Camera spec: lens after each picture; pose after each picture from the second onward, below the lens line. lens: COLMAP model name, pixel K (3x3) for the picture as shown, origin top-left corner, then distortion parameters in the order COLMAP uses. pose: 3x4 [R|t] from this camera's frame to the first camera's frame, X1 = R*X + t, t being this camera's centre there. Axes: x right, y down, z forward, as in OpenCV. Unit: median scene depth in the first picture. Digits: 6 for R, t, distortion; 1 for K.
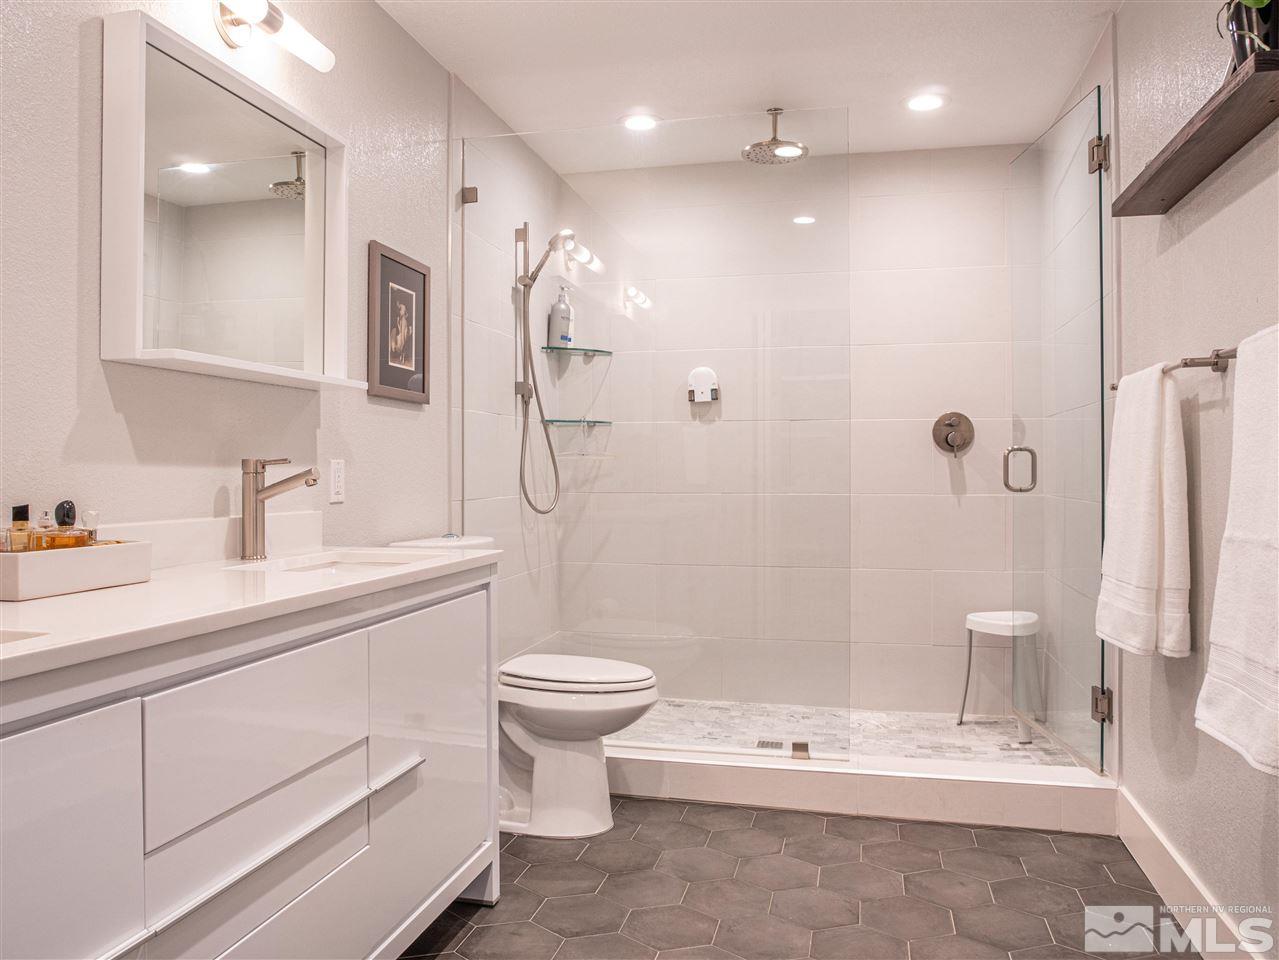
lens RADIAL K [[991.3, 0, 639.5], [0, 991.3, 480.0], [0, 0, 1]] dist [-0.080235, 0.073343]
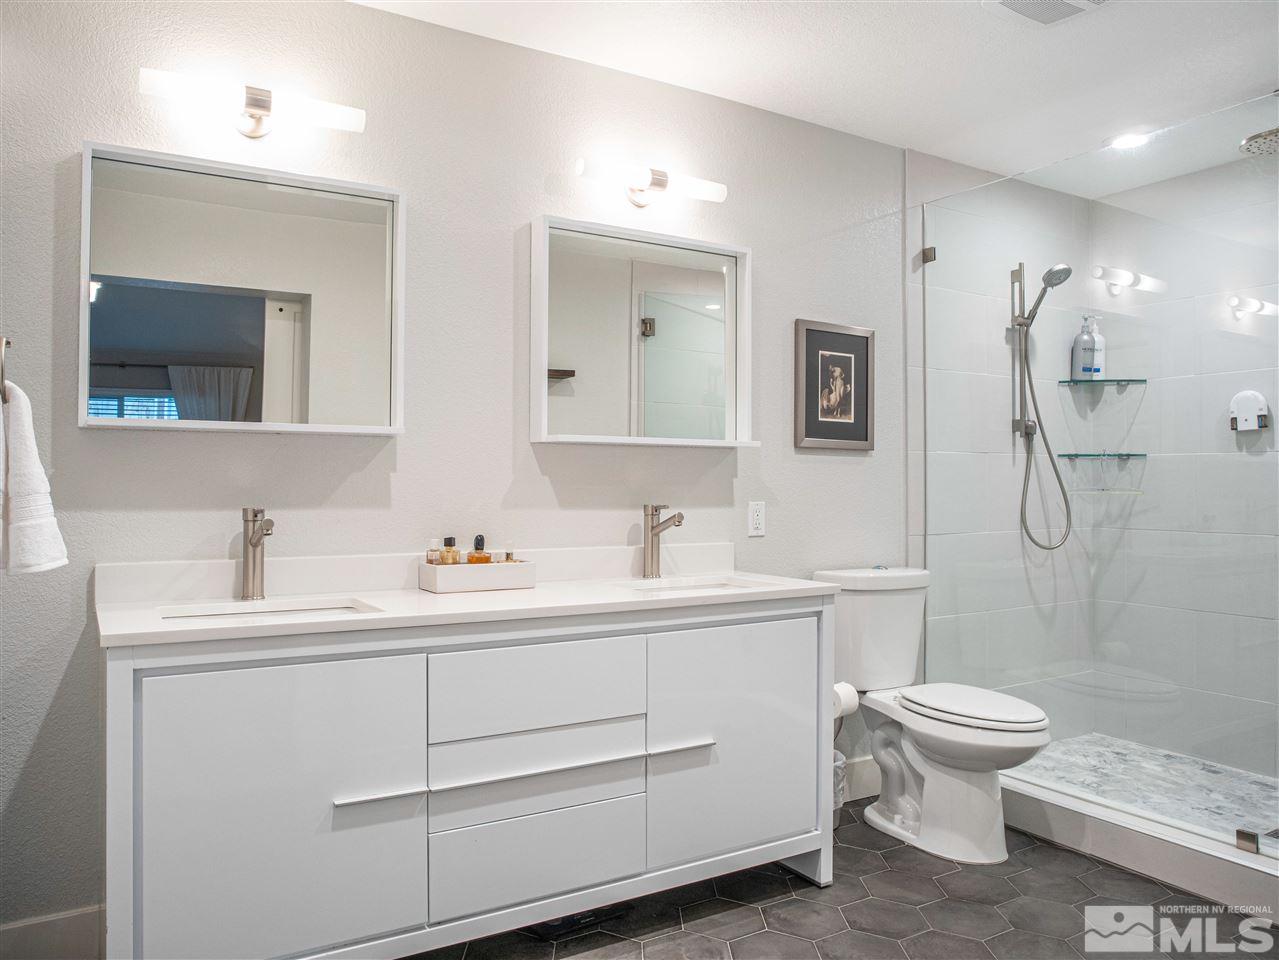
lens RADIAL K [[991.3, 0, 639.5], [0, 991.3, 480.0], [0, 0, 1]] dist [-0.080235, 0.073343]
pose [[0.690994, 0.001933, -0.722858, 0.444101], [-0.009143, 0.999940, -0.006066, -0.035137], [0.722803, 0.010800, 0.690970, 0.022883]]
